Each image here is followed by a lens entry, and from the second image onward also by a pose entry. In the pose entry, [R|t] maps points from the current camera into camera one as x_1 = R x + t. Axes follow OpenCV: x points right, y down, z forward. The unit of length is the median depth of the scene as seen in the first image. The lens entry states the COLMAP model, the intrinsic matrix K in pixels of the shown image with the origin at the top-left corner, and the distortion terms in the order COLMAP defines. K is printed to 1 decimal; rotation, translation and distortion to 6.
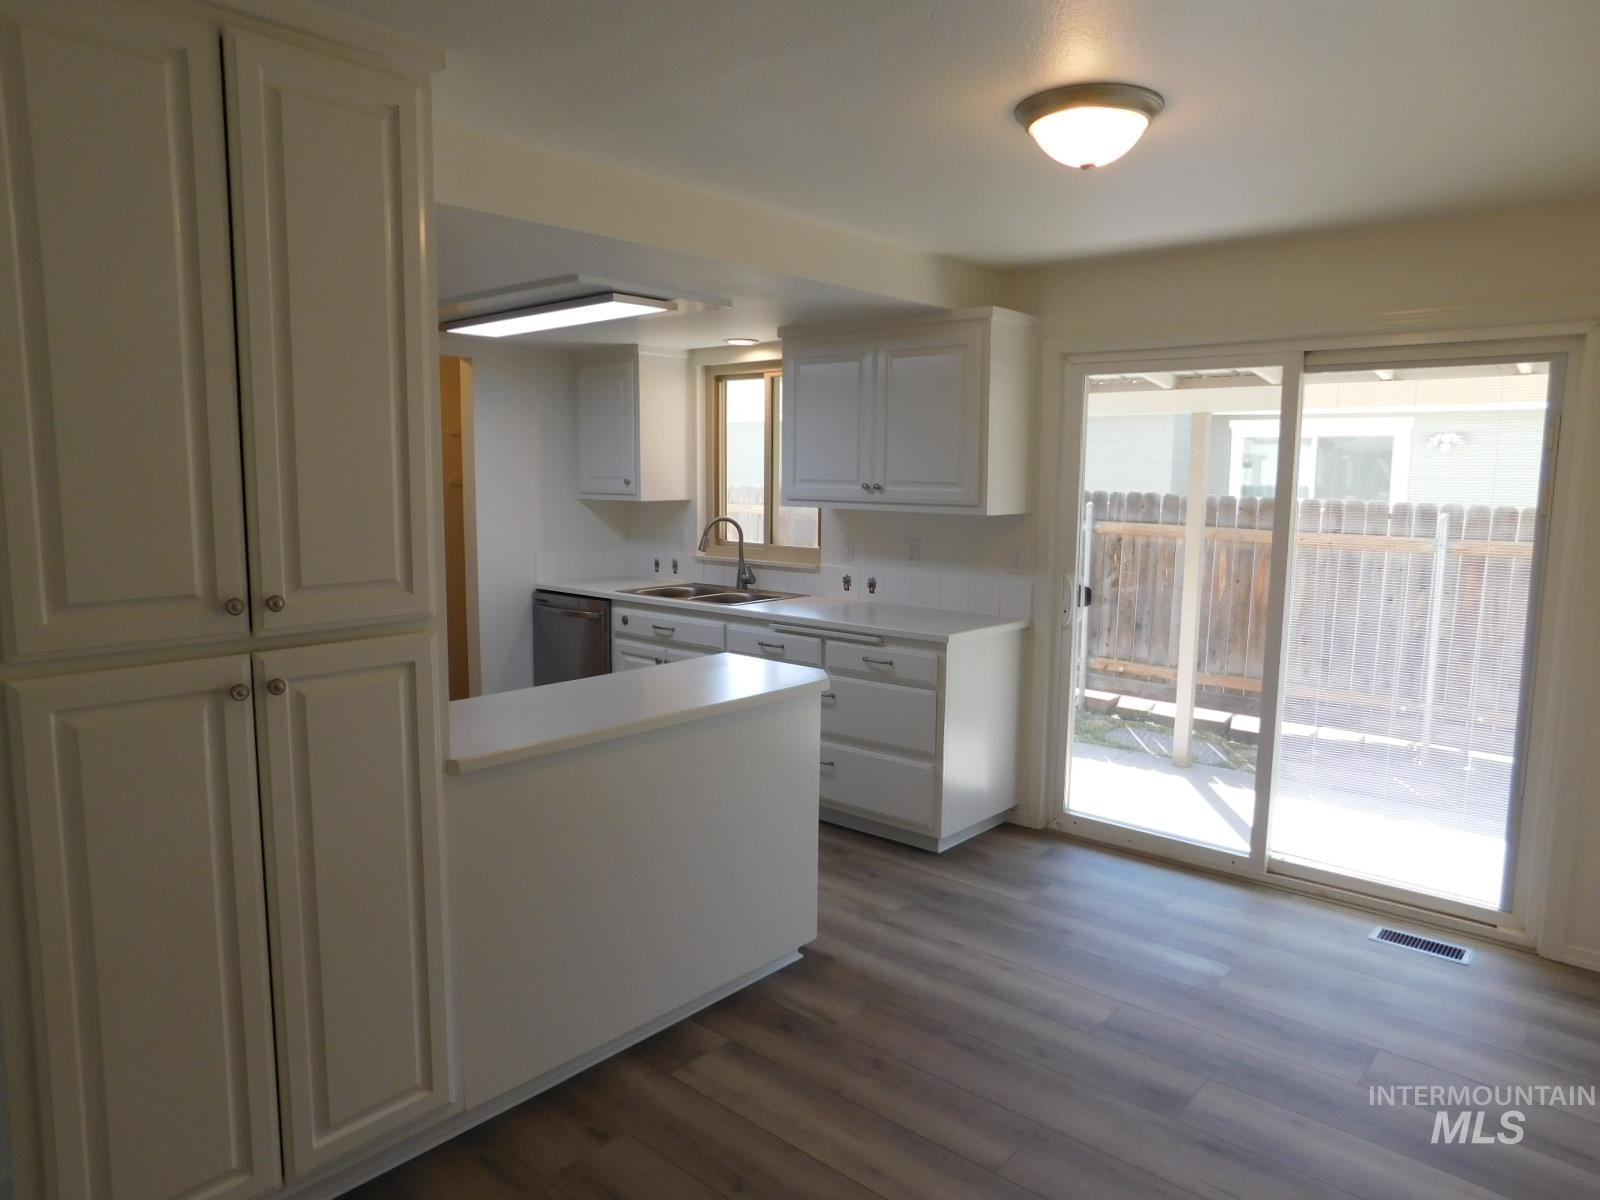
lens RADIAL K [[1052.6, 0, 796.2], [0, 1052.6, 597.8], [0, 0, 1]] dist [-0.068524, 0.046367]
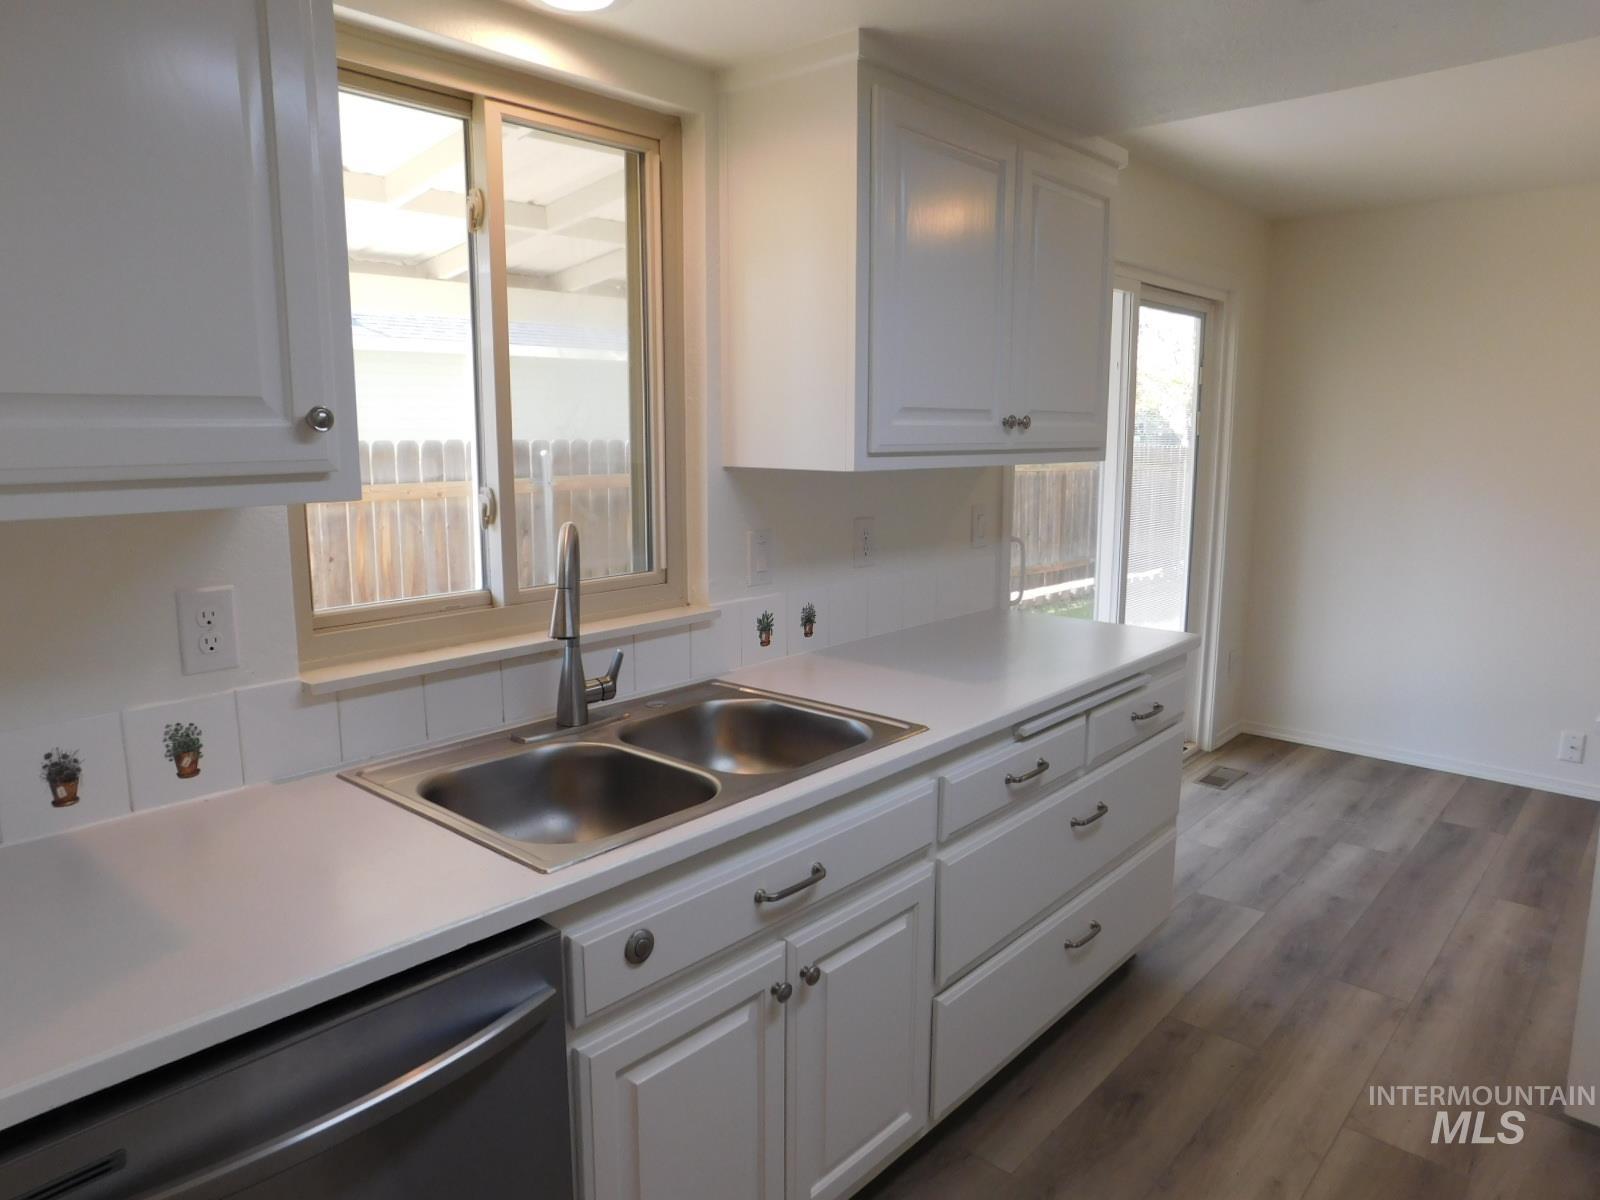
lens RADIAL K [[1052.6, 0, 805.4], [0, 1052.6, 599.9], [0, 0, 1]] dist [-0.068524, 0.046367]
pose [[0.007473, -0.173241, 0.984851, -0.421936], [0.119117, 0.978020, 0.171135, -0.107842], [-0.992852, 0.116034, 0.027945, 0.983397]]
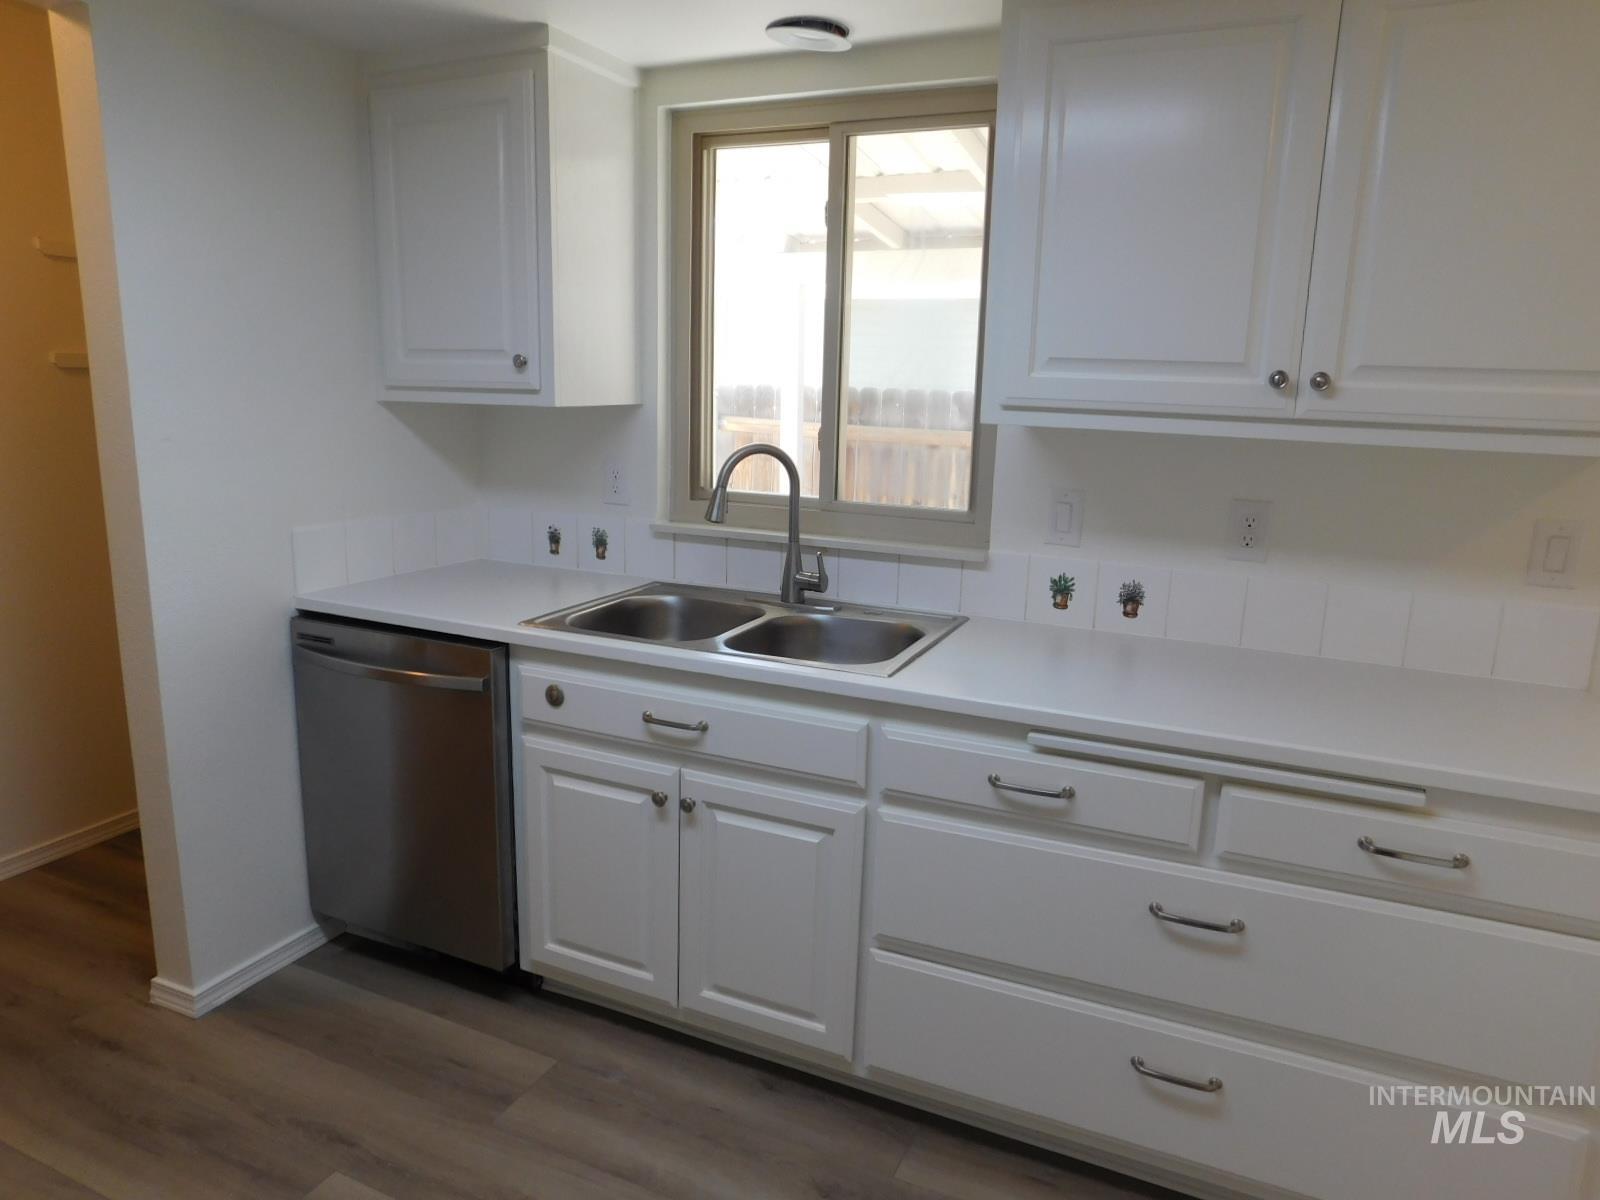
lens RADIAL K [[1052.6, 0, 787.6], [0, 1052.6, 599.5], [0, 0, 1]] dist [-0.068524, 0.046367]
pose [[0.960115, -0.041342, 0.276531, -0.196072], [0.015881, 0.995475, 0.093688, -0.056714], [-0.279153, -0.085560, 0.956427, 0.606216]]
